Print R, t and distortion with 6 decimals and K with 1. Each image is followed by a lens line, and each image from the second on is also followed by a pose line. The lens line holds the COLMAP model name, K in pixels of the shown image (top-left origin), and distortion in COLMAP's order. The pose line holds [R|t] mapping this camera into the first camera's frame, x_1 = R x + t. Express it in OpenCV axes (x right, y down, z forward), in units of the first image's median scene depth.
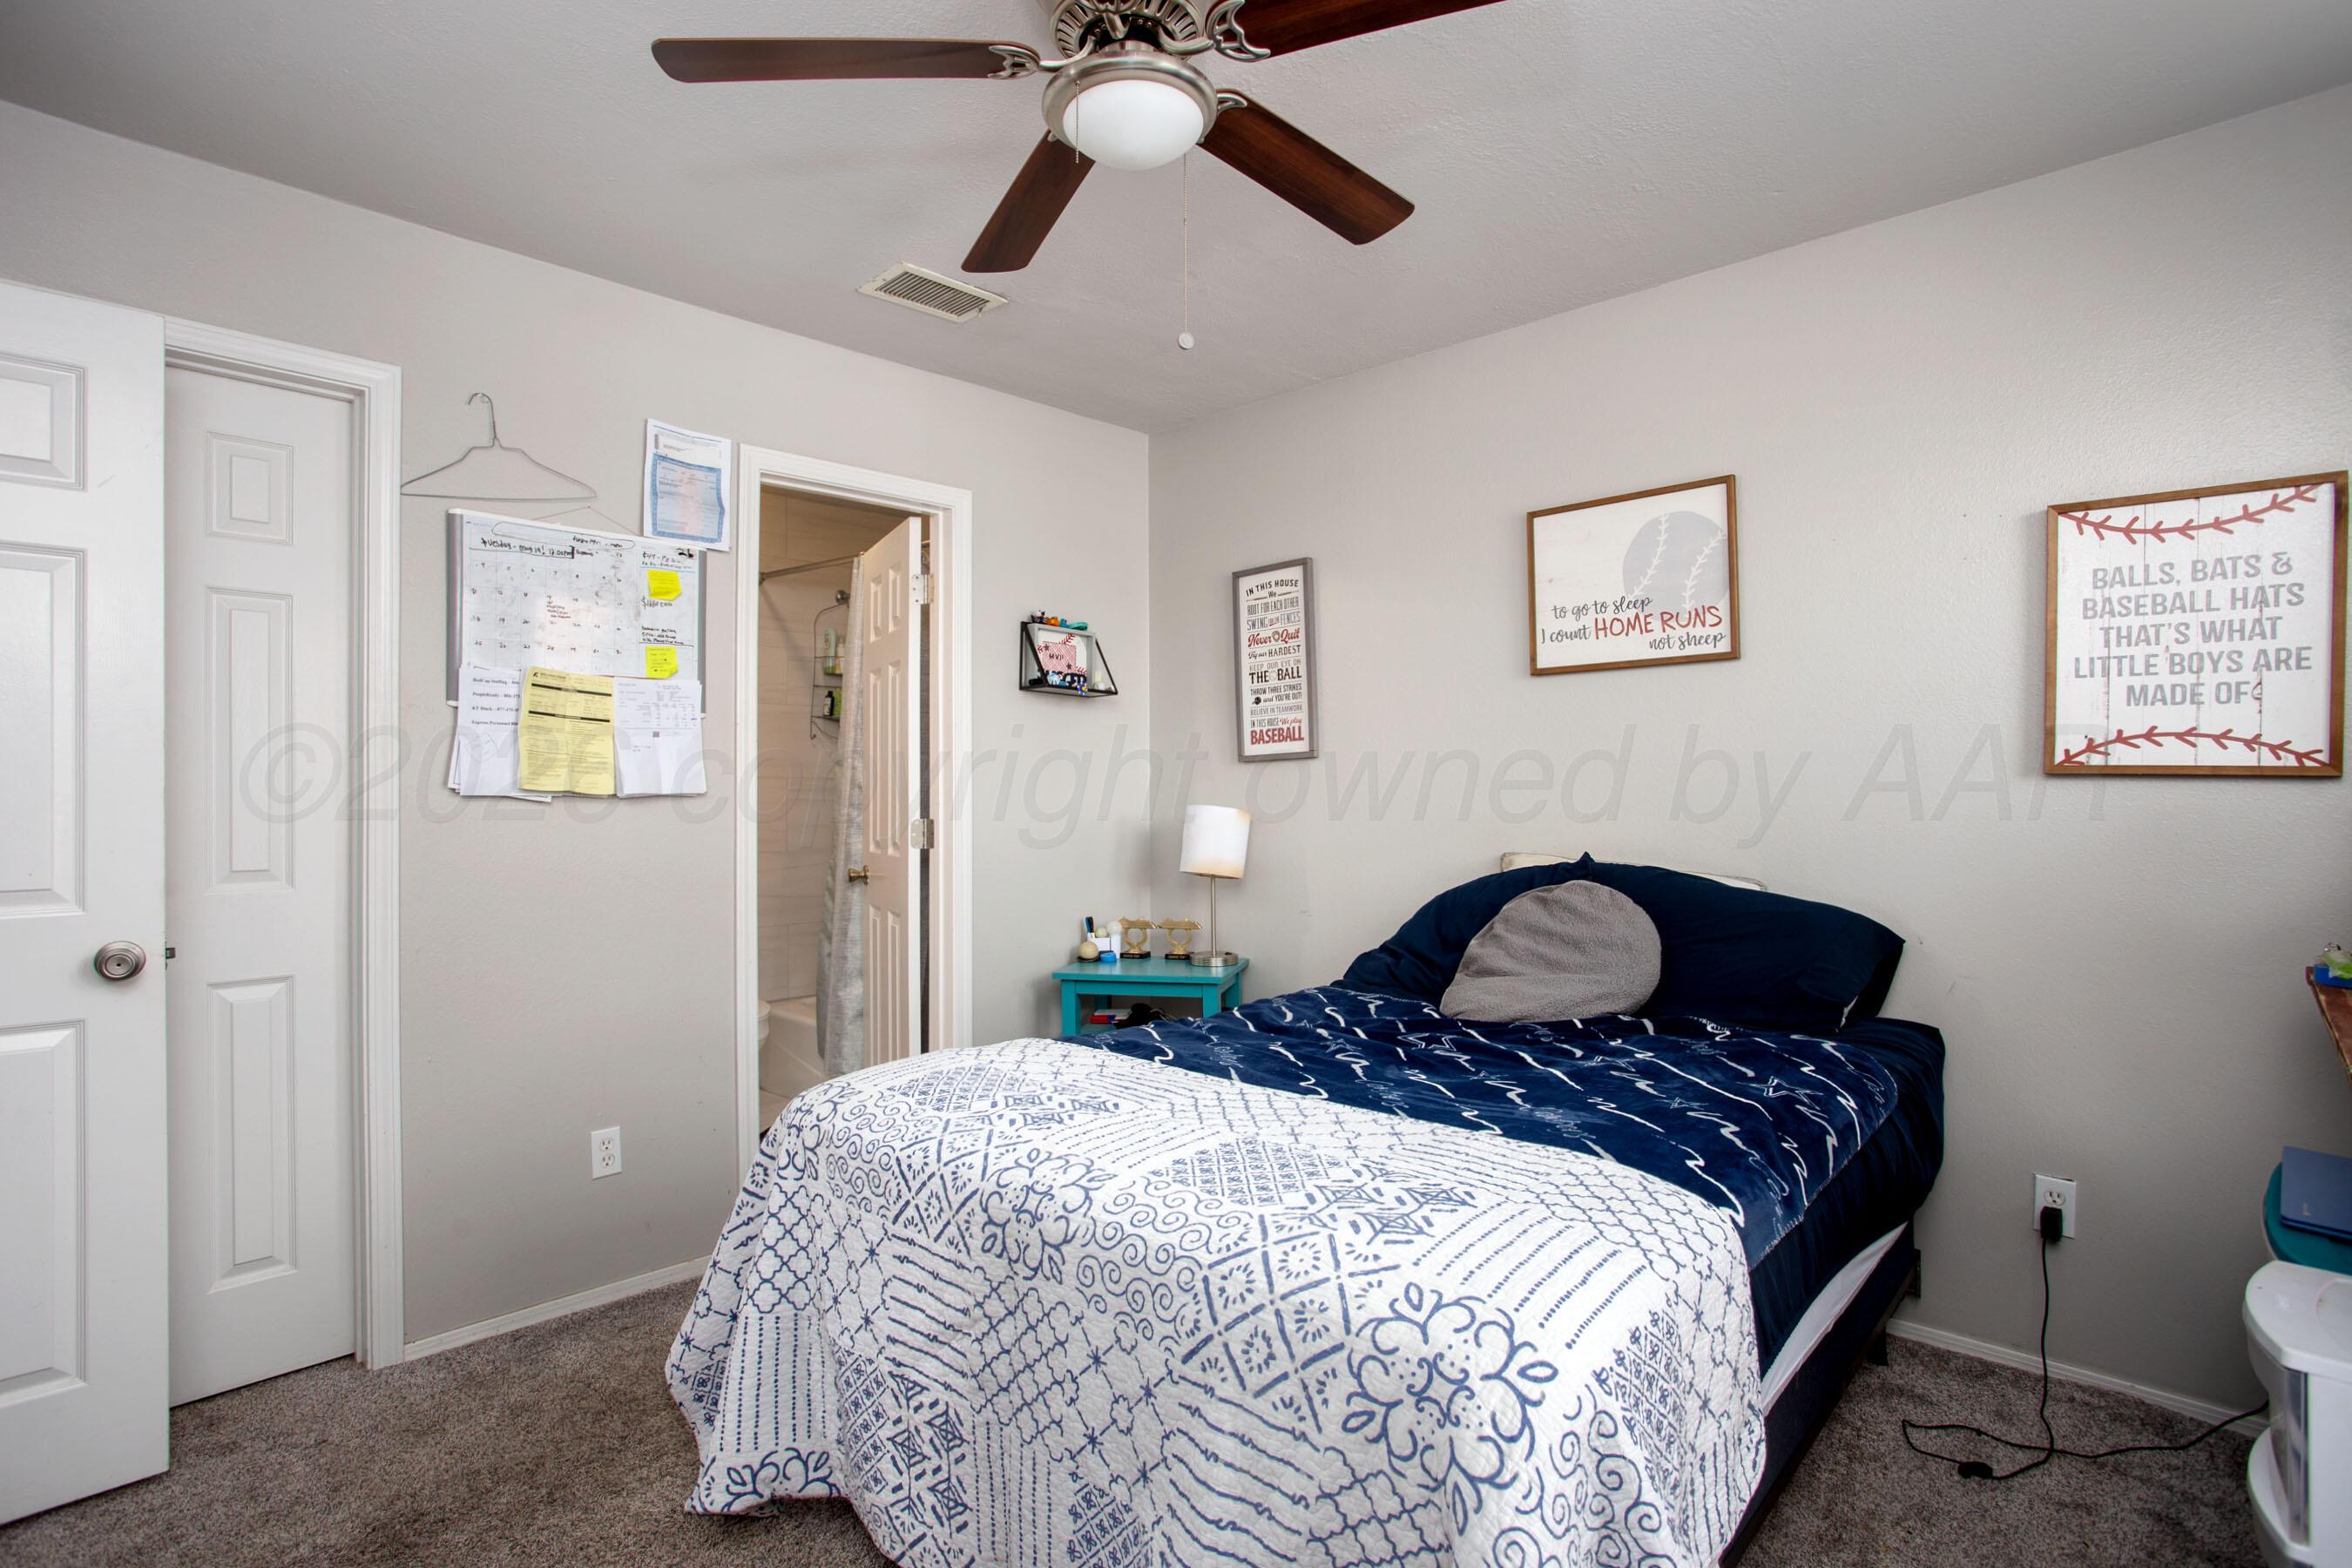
lens RADIAL K [[1163.6, 0, 1177.8], [0, 1163.6, 766.3], [0, 0, 1]] dist [-0.038053, 0.001028]
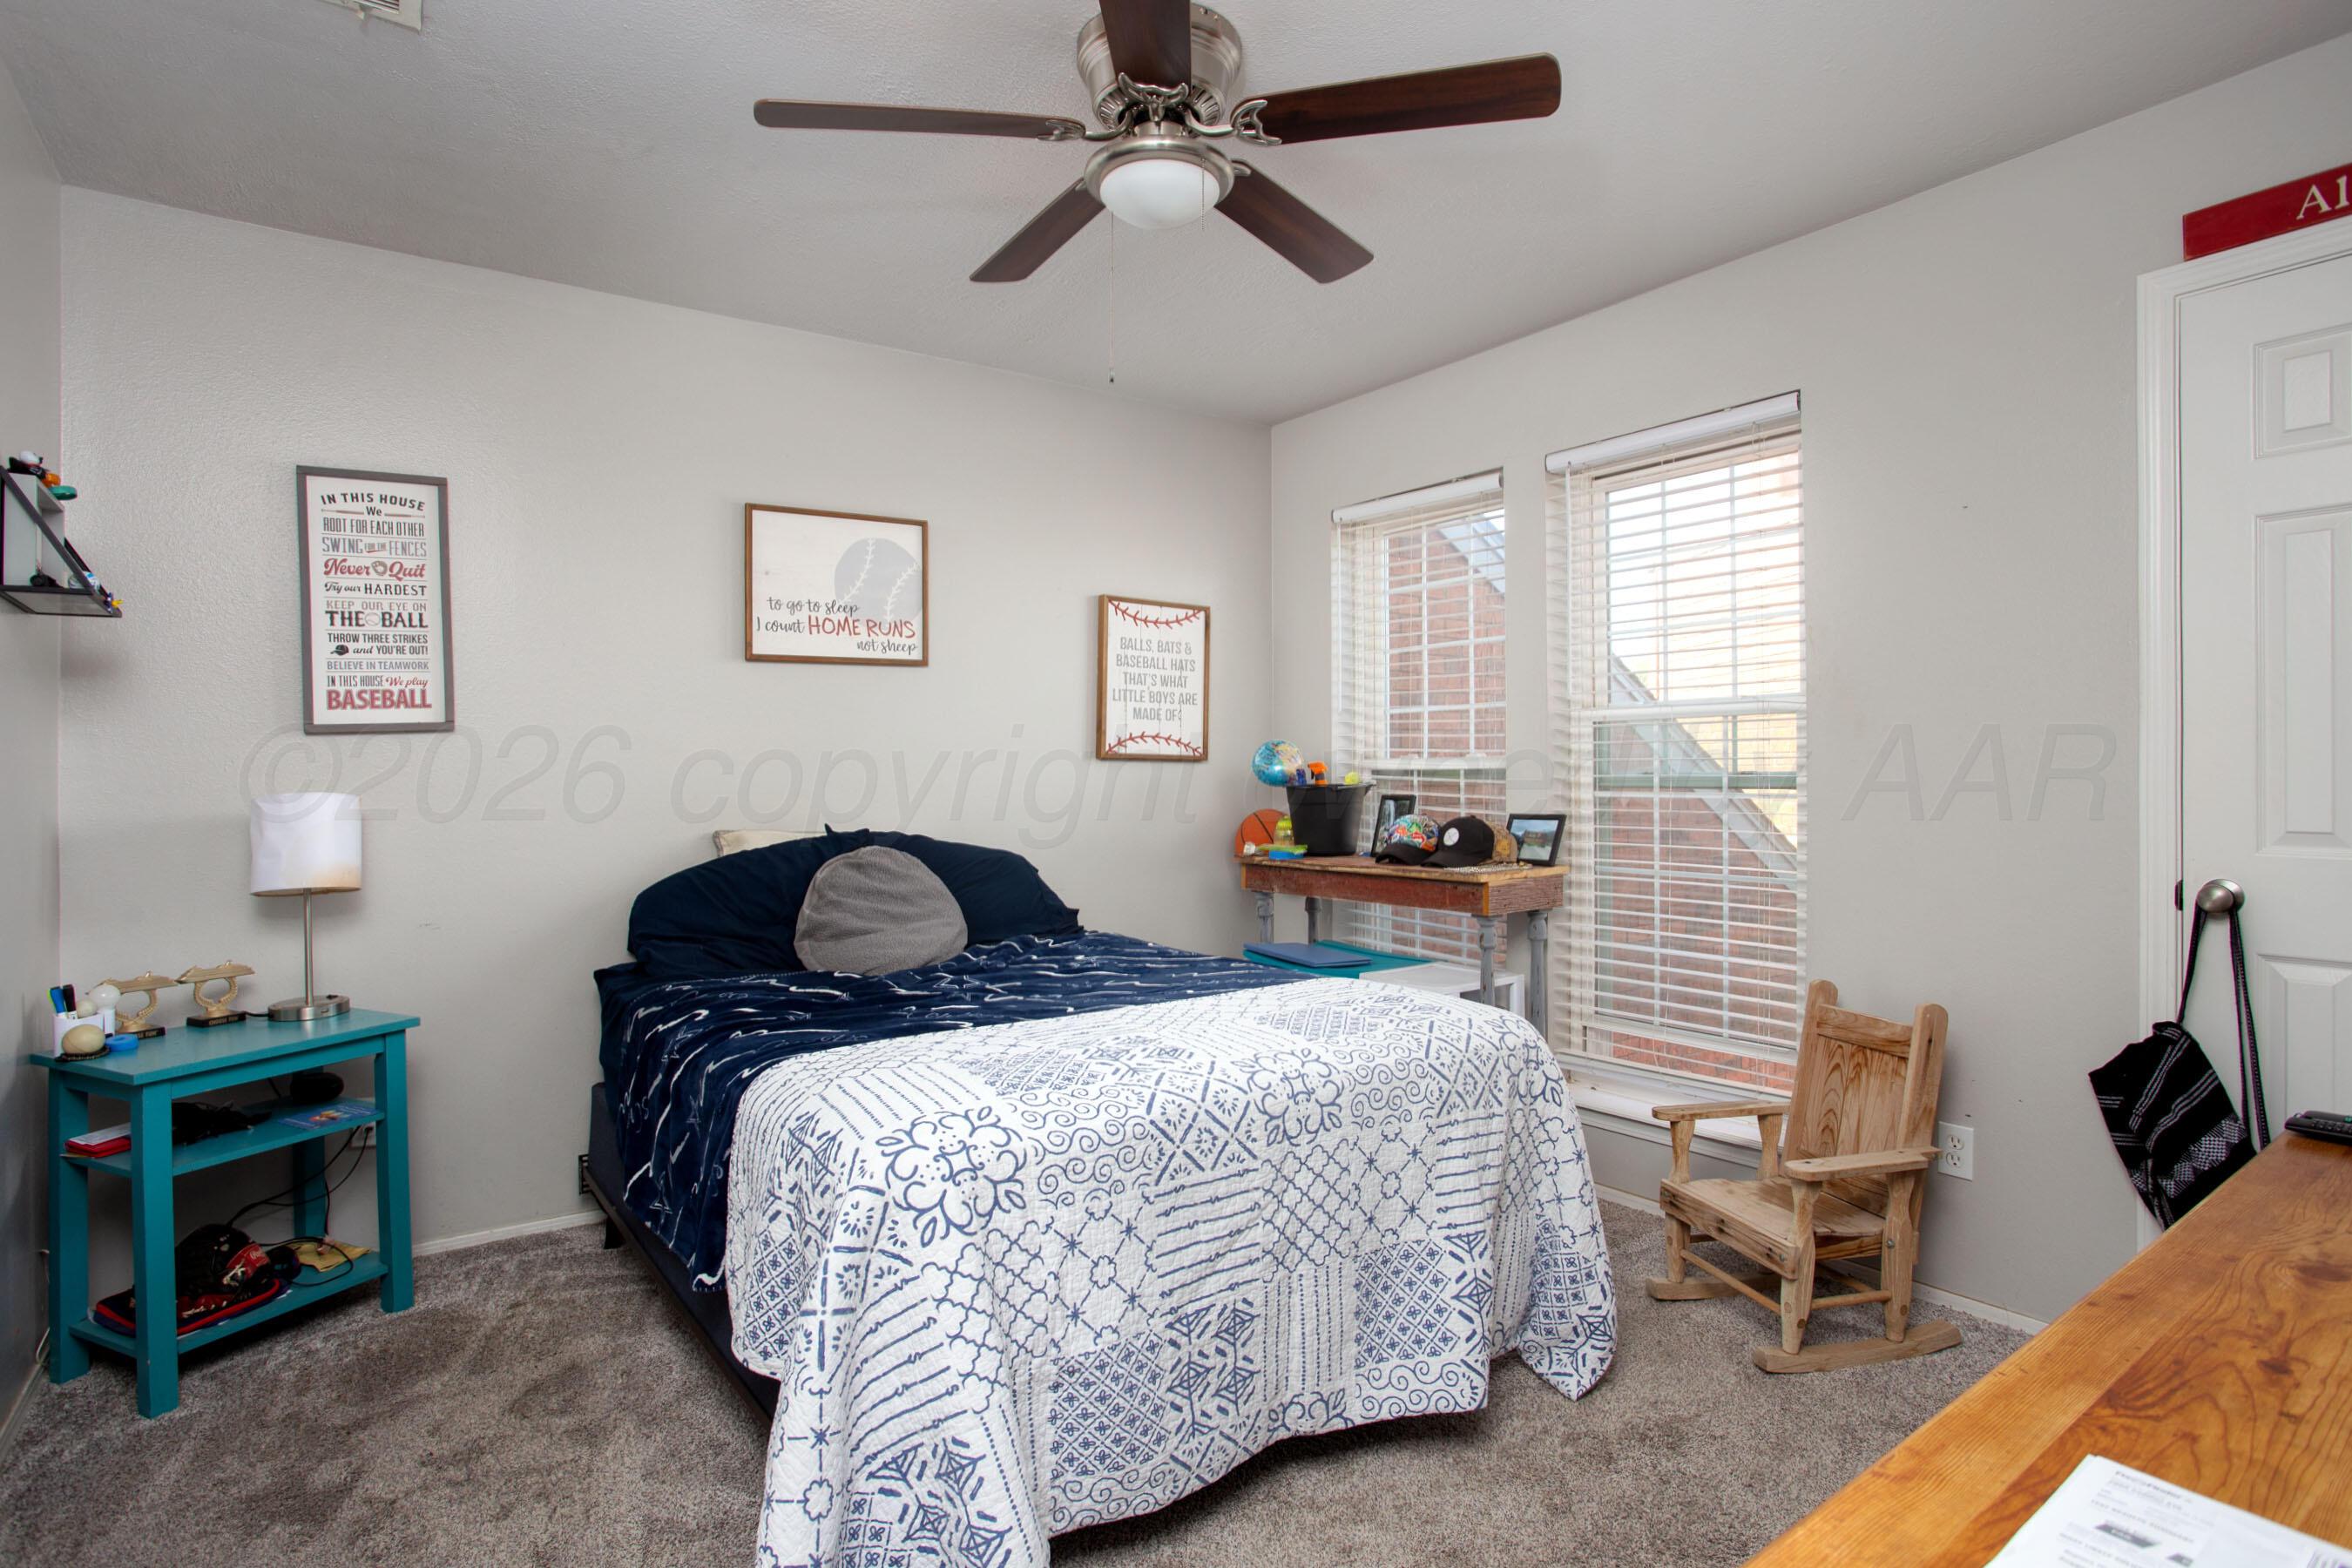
lens RADIAL K [[1163.6, 0, 1176.5], [0, 1163.6, 791.1], [0, 0, 1]] dist [-0.038053, 0.001028]
pose [[0.214624, -0.016461, 0.976558, -0.720879], [-0.011968, 0.999739, 0.019482, 0.017183], [-0.976623, -0.015868, 0.214371, 0.449357]]
